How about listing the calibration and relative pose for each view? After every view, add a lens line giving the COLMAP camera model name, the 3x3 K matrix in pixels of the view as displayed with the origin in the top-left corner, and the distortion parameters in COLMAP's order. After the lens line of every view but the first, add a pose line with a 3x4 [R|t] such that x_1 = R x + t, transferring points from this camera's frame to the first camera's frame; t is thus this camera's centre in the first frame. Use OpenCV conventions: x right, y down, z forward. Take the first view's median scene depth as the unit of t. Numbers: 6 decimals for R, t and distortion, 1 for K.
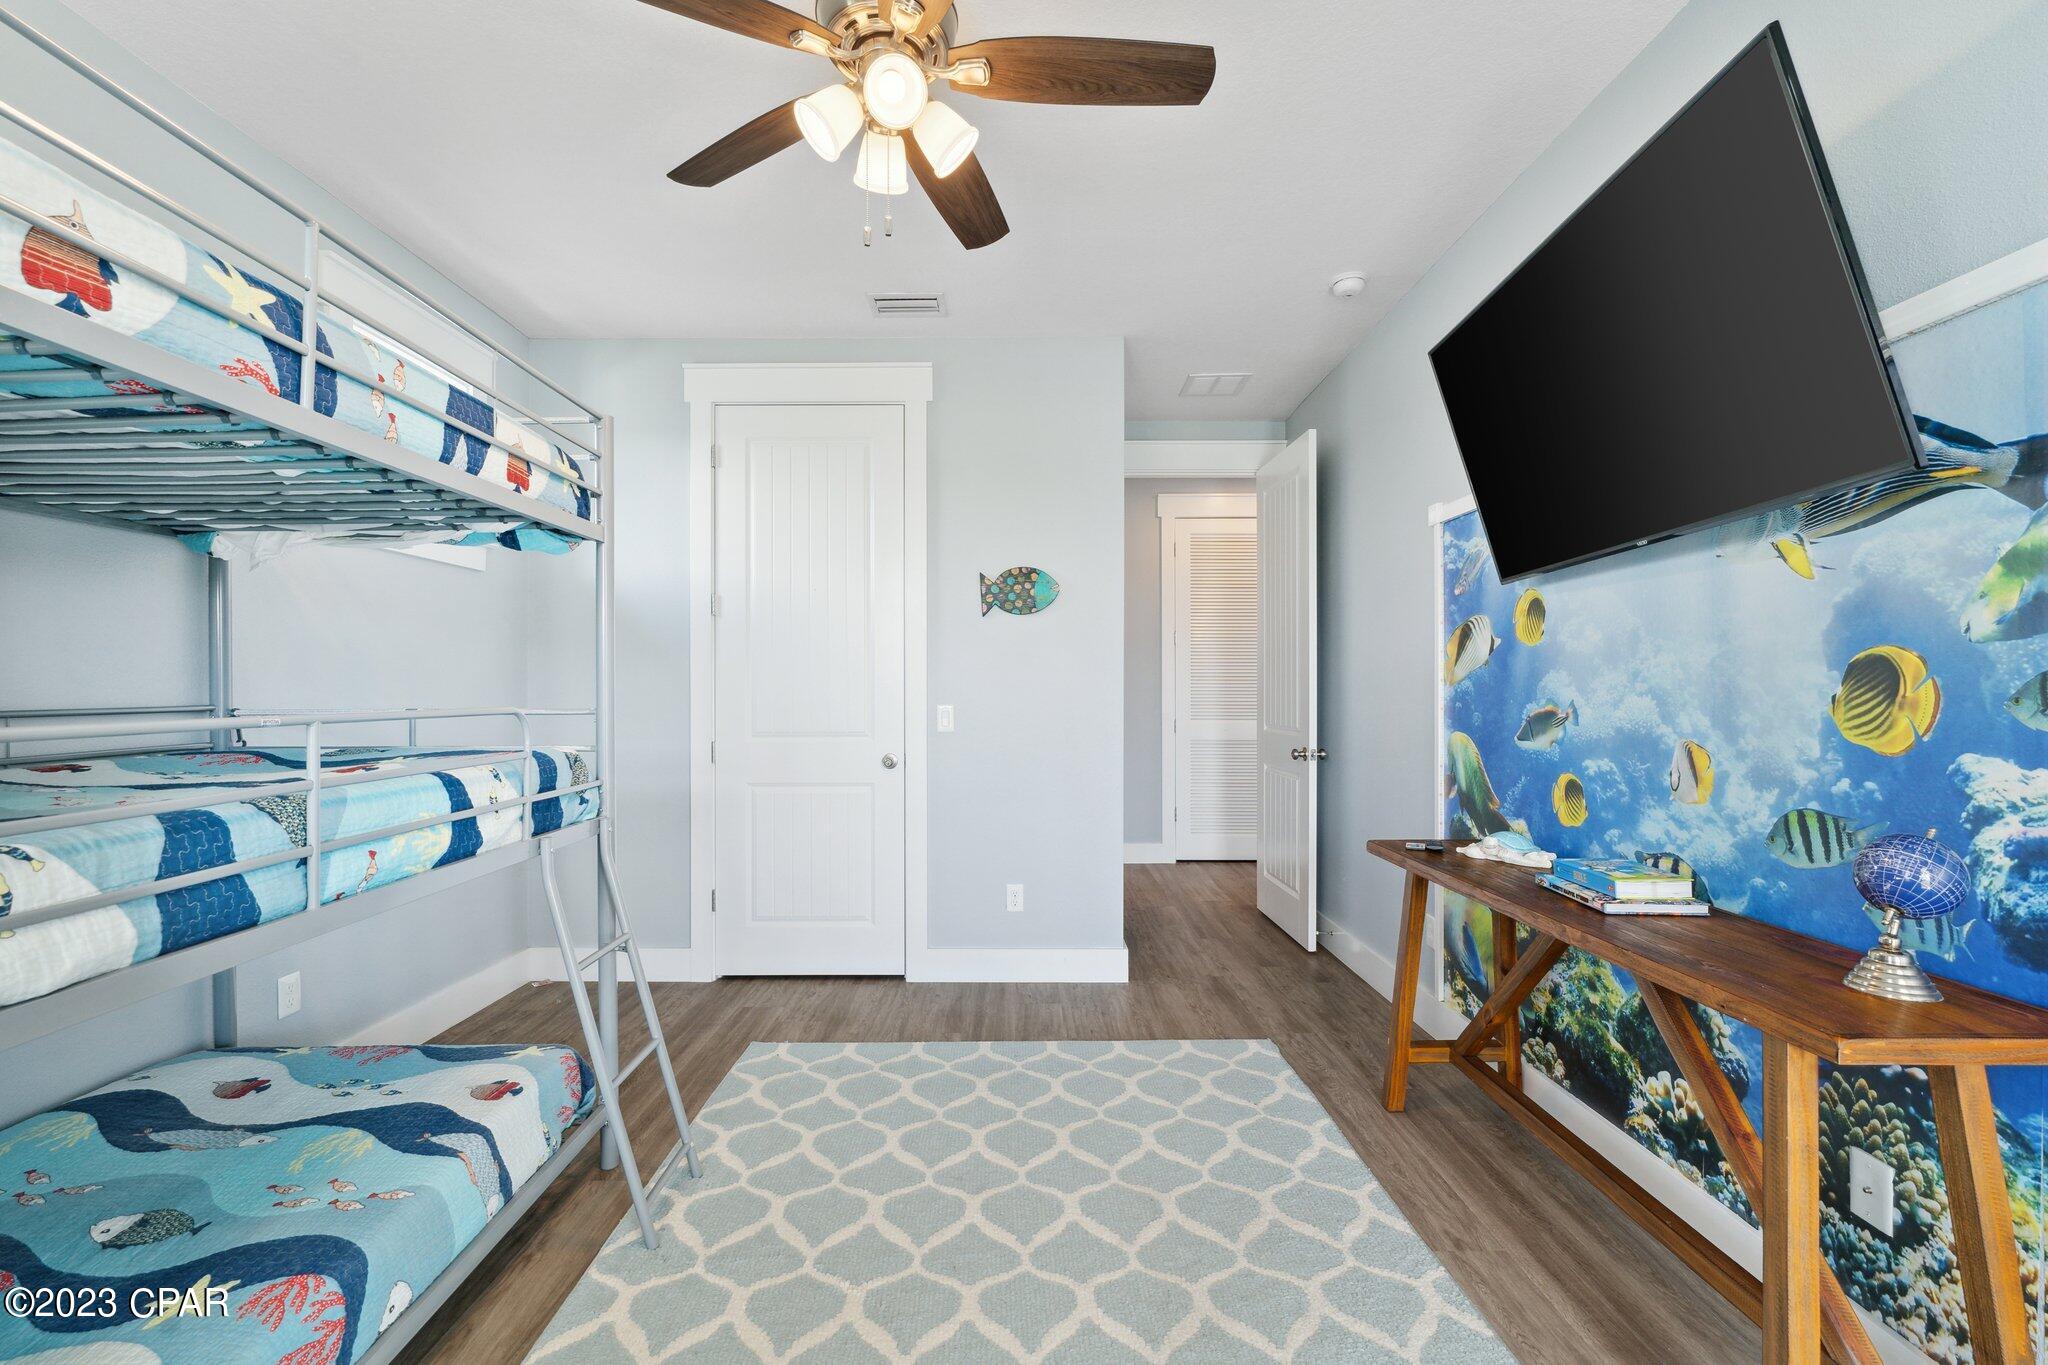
lens RADIAL K [[887.2, 0, 1025.4], [0, 887.2, 689.4], [0, 0, 1]] dist [0.003244, 0.000177]
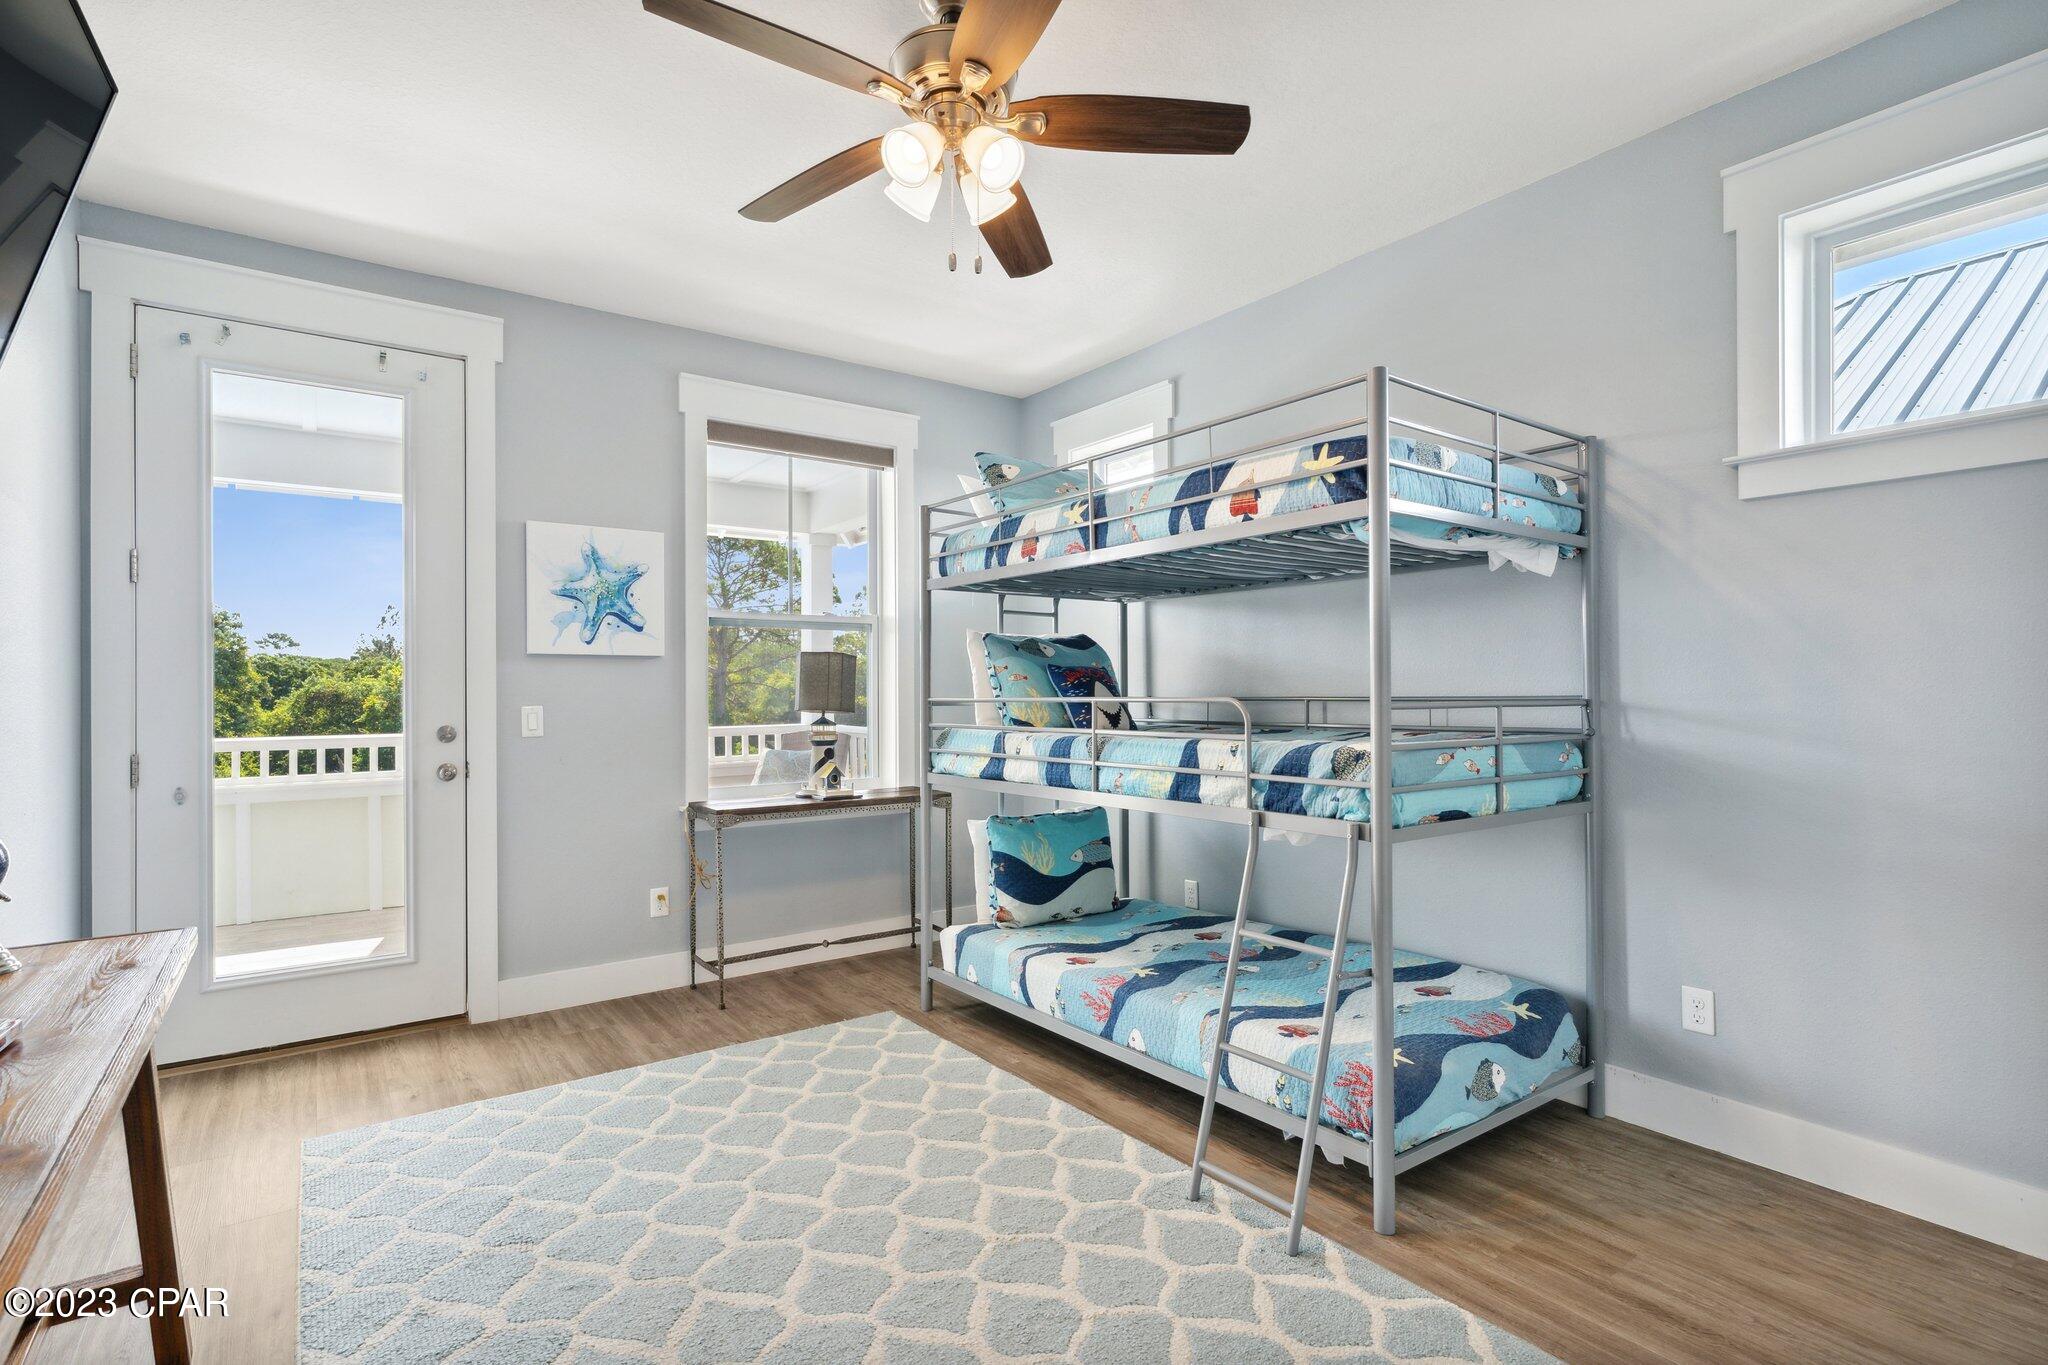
lens RADIAL K [[963.8, 0, 1018.1], [0, 963.8, 690.1], [0, 0, 1]] dist [-0.000013, -0.000075]
pose [[-0.815154, 0.004021, -0.579230, 0.465669], [0.006832, 0.999973, -0.002673, 0.011505], [0.579204, -0.006136, -0.815160, 1.986256]]
